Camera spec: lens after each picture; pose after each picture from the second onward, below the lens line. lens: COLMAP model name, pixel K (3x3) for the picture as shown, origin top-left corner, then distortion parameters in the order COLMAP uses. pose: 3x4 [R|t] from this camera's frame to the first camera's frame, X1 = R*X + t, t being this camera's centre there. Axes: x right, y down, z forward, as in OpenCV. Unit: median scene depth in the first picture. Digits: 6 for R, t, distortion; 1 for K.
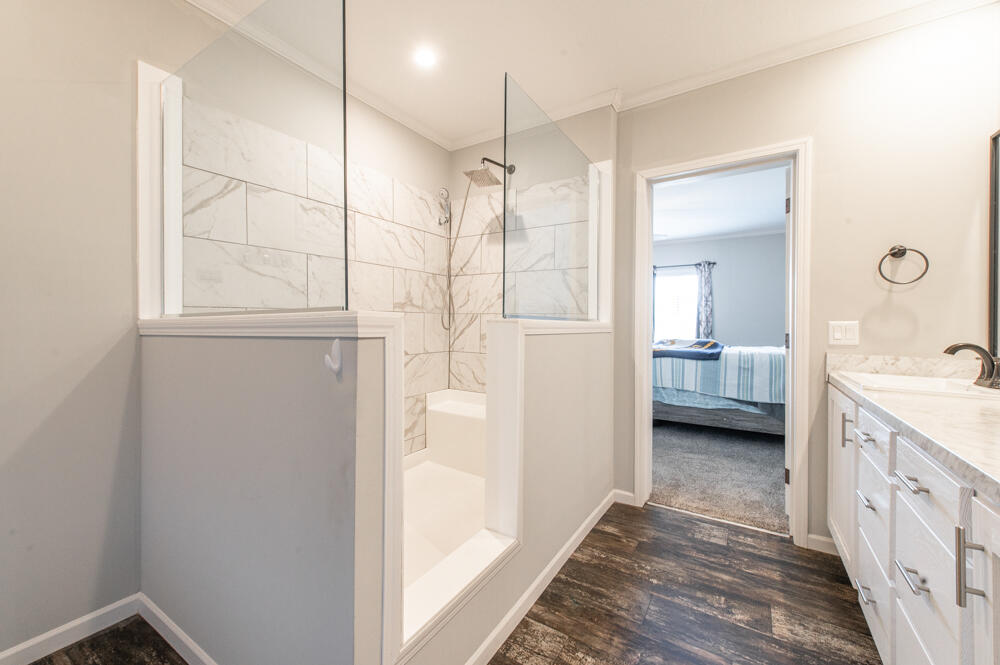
lens RADIAL K [[405.5, 0, 501.5], [0, 405.5, 325.0], [0, 0, 1]] dist [0.016597, -0.000163]
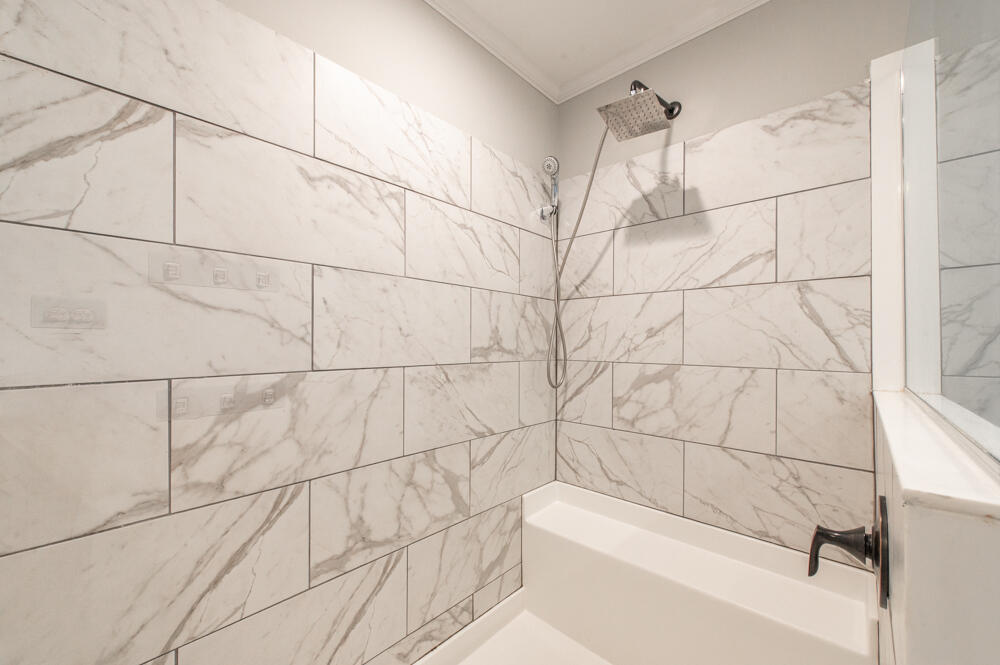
lens RADIAL K [[405.5, 0, 501.5], [0, 405.5, 325.0], [0, 0, 1]] dist [0.016597, -0.000163]
pose [[0.986152, -0.012849, -0.165347, -0.116347], [0.003411, 0.998355, -0.057240, -0.049818], [0.165810, 0.055884, 0.984573, 0.397569]]
